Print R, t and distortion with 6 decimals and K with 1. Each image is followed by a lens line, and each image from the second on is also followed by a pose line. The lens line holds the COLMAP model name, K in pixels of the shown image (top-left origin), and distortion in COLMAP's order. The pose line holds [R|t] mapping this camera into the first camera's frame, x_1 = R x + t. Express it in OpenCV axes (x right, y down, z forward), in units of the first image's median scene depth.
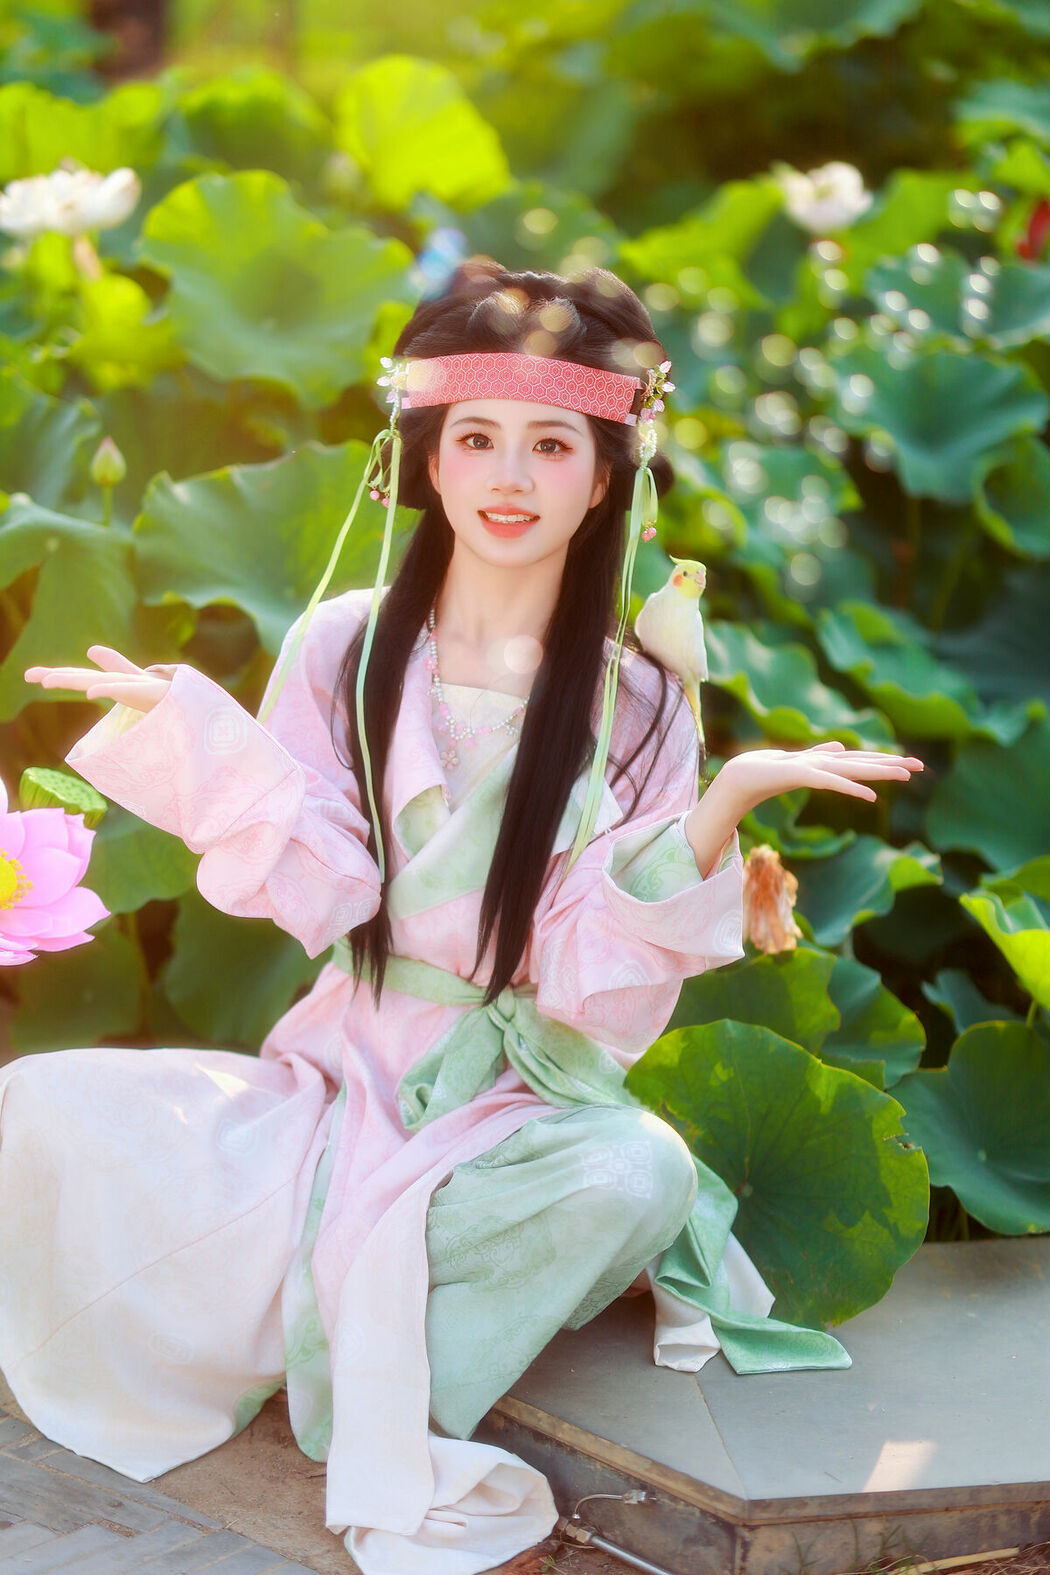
lens RADIAL K [[4017.8, 0, 527.4], [0, 4017.8, 789.3], [0, 0, 1]] dist [0.000031, 0.916954]
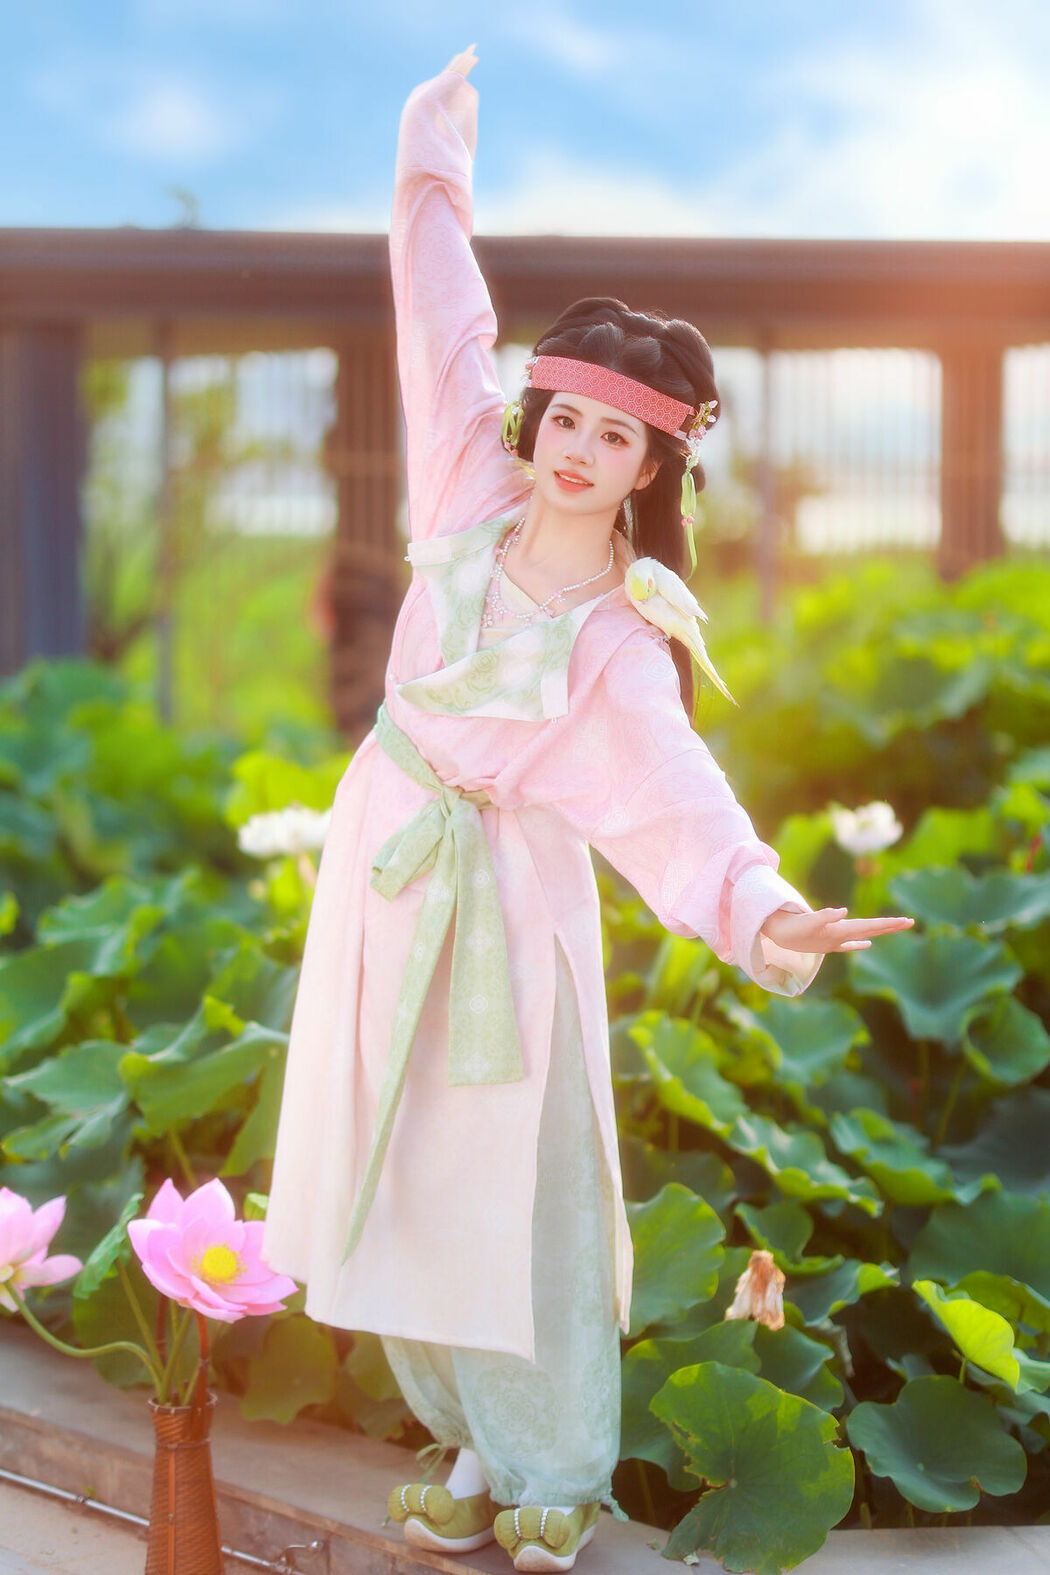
lens RADIAL K [[3846.7, 0, 525.6], [0, 3846.7, 787.4], [0, 0, 1]] dist [0.055407, 0.385268]
pose [[0.997835, -0.015357, -0.063948, 0.065625], [0.003888, 0.984428, -0.175744, 0.093299], [0.065651, 0.175115, 0.982357, -0.384056]]
